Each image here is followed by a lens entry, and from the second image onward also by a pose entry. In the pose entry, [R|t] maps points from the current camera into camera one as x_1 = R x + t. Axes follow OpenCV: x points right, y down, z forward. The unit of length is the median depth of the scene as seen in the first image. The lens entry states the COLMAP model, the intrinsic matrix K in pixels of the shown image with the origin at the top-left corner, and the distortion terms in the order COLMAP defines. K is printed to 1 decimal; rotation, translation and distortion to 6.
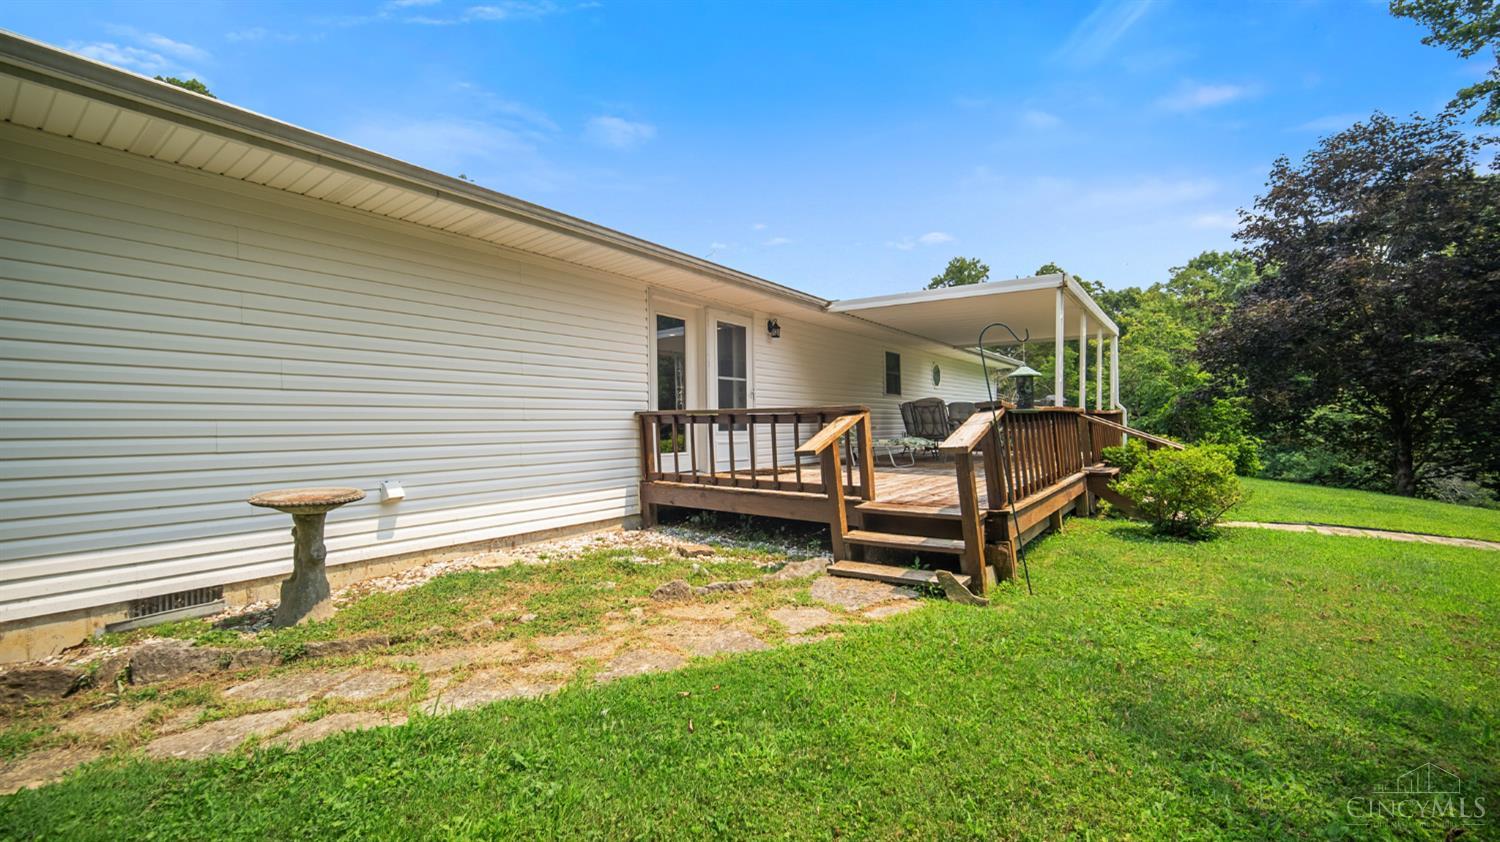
lens RADIAL K [[609.2, 0, 739.9], [0, 609.2, 412.7], [0, 0, 1]] dist [-0.000032, -0.000592]
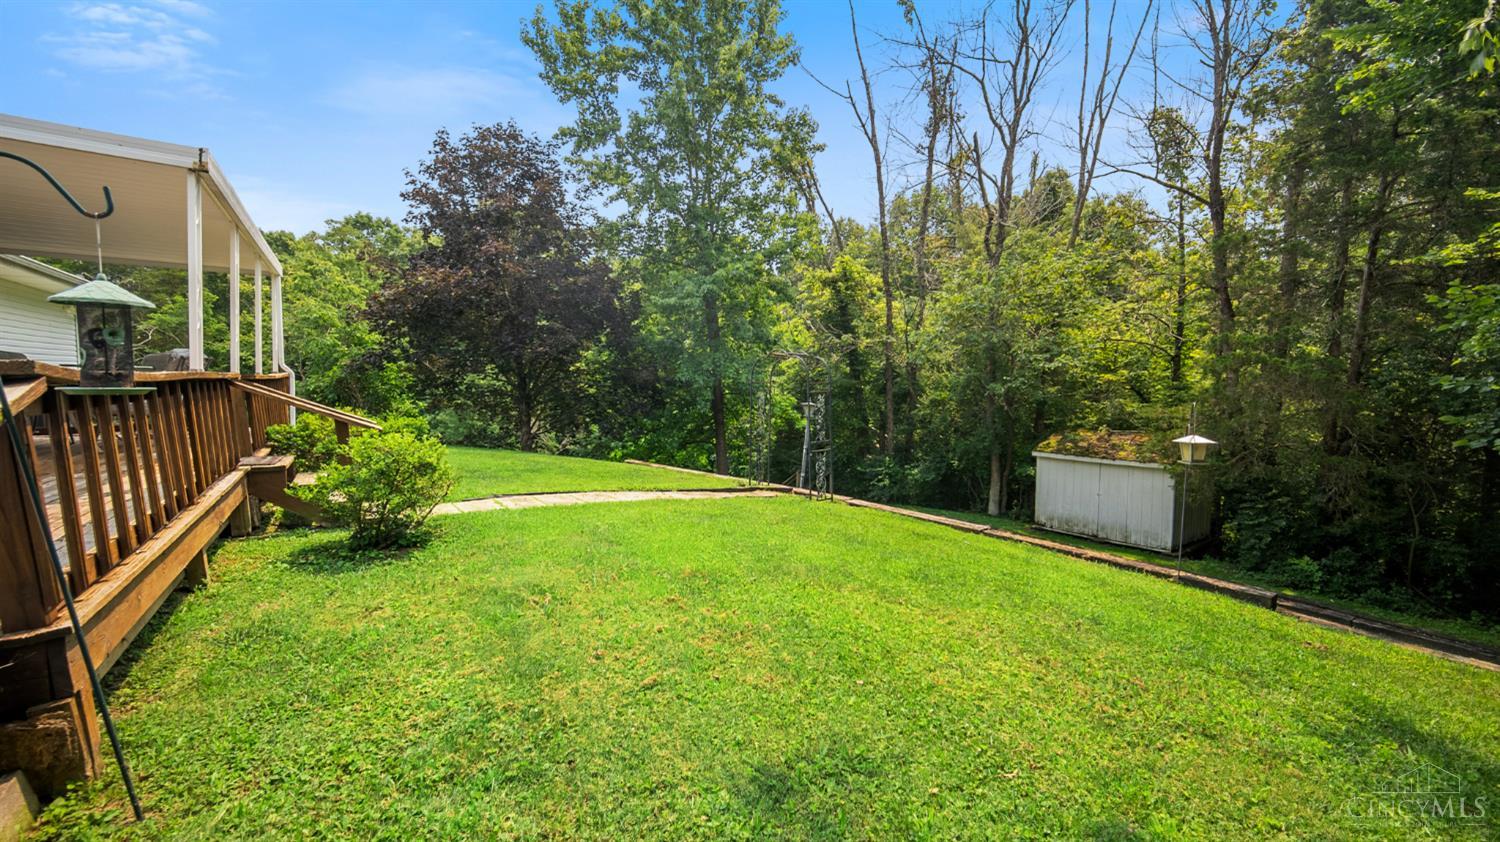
lens RADIAL K [[617.2, 0, 734.2], [0, 617.2, 420.4], [0, 0, 1]] dist [0.000466, 0.000061]
pose [[0.359297, -0.044444, 0.932165, 0.074777], [-0.030359, 0.997780, 0.059274, -0.007093], [-0.932729, -0.049596, 0.357150, 0.148157]]
